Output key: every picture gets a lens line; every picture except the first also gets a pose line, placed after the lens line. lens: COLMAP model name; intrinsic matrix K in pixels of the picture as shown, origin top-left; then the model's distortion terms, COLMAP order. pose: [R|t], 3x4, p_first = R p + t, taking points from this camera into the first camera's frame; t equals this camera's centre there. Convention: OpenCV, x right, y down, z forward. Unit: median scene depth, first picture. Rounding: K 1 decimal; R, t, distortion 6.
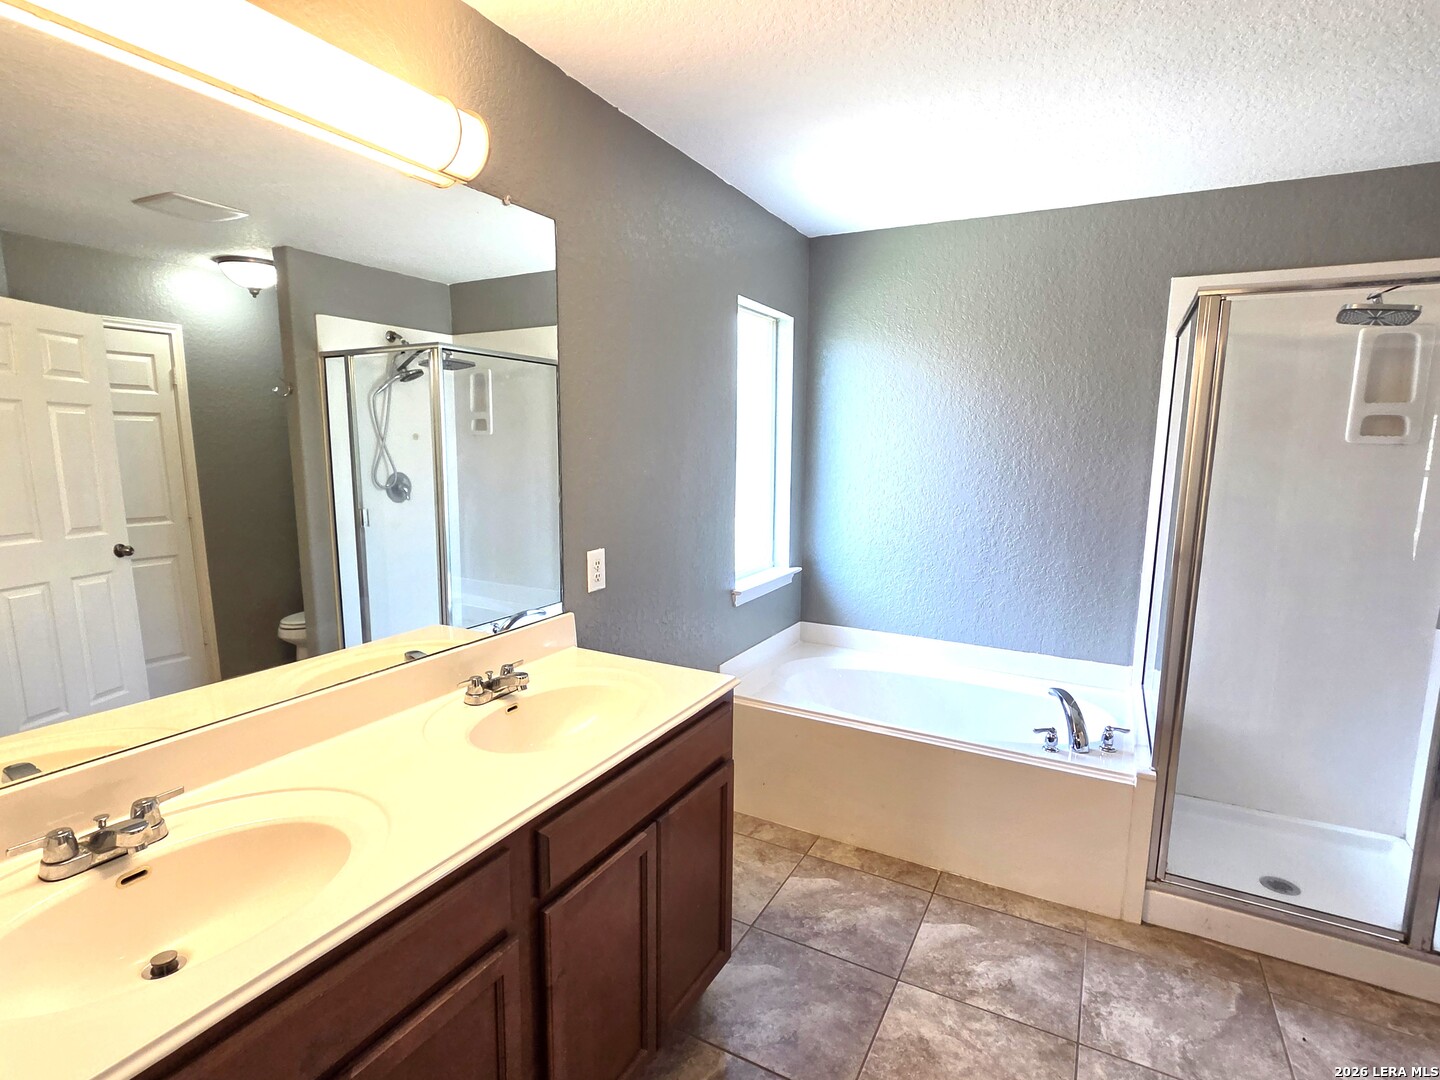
lens RADIAL K [[737.6, 0, 717.3], [0, 737.6, 542.9], [0, 0, 1]] dist [-0.003128, 0.004943]
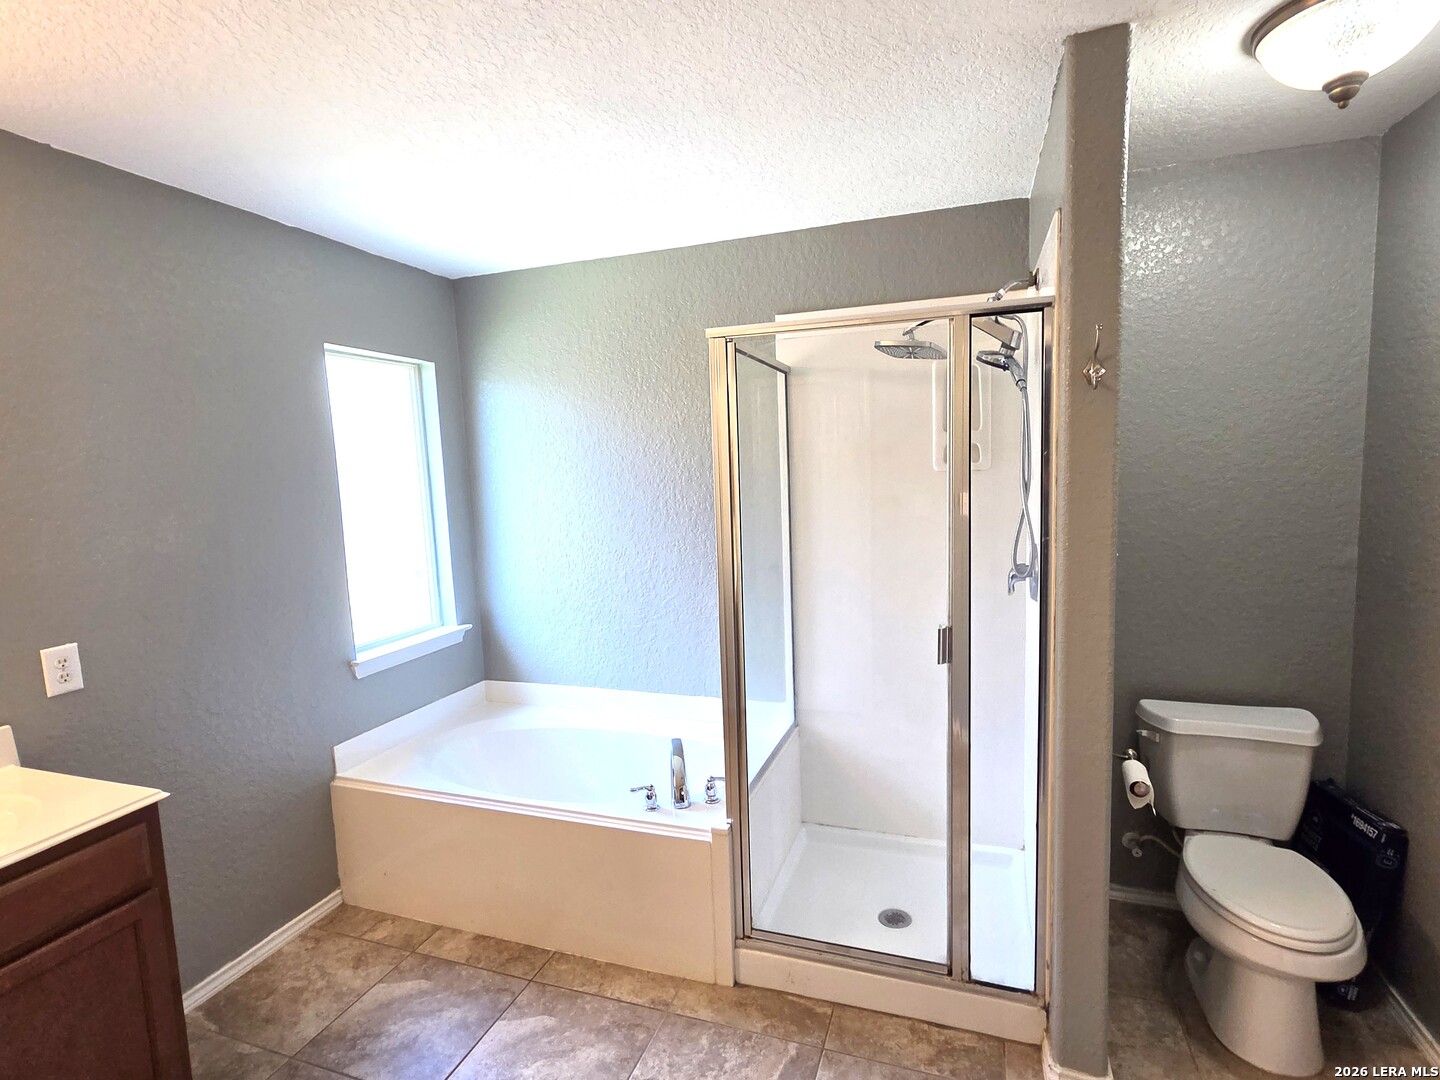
lens RADIAL K [[737.6, 0, 723.2], [0, 737.6, 540.9], [0, 0, 1]] dist [-0.003128, 0.004943]
pose [[0.987173, -0.065790, 0.145466, 0.430431], [0.071456, 0.996862, -0.034067, -0.025228], [-0.142768, 0.044025, 0.988777, 0.028676]]
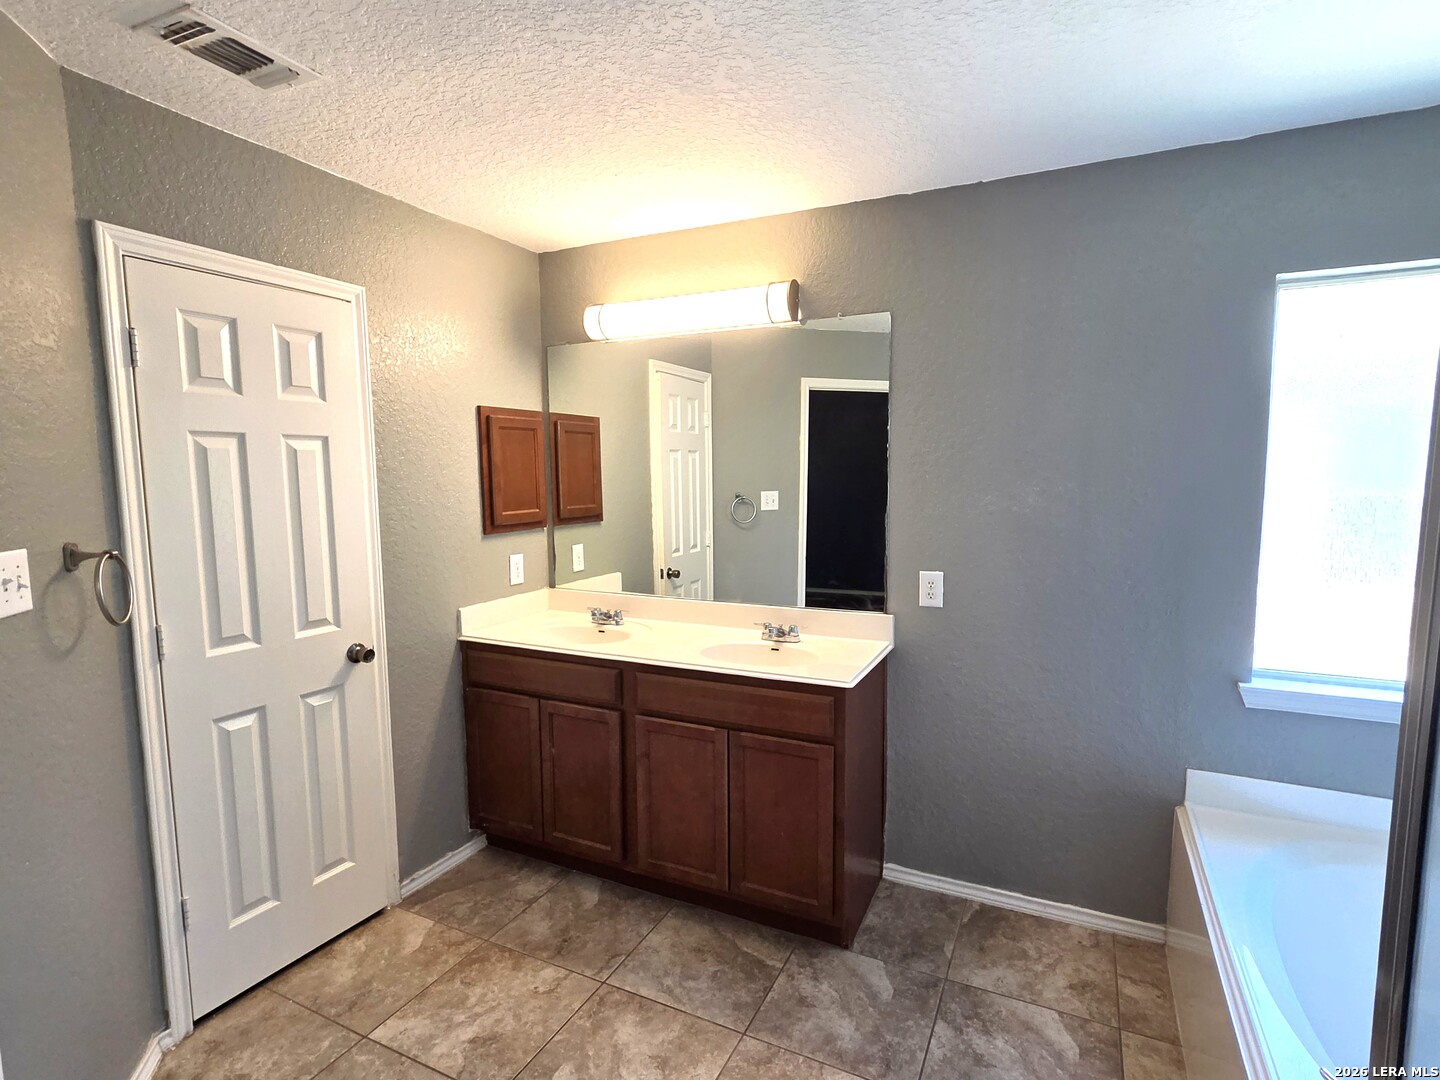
lens RADIAL K [[737.6, 0, 718.4], [0, 737.6, 547.6], [0, 0, 1]] dist [-0.003128, 0.004943]
pose [[0.036810, 0.091620, -0.995113, 0.868064], [-0.133415, 0.987325, 0.085968, -0.073323], [0.990376, 0.129598, 0.048567, 0.540099]]
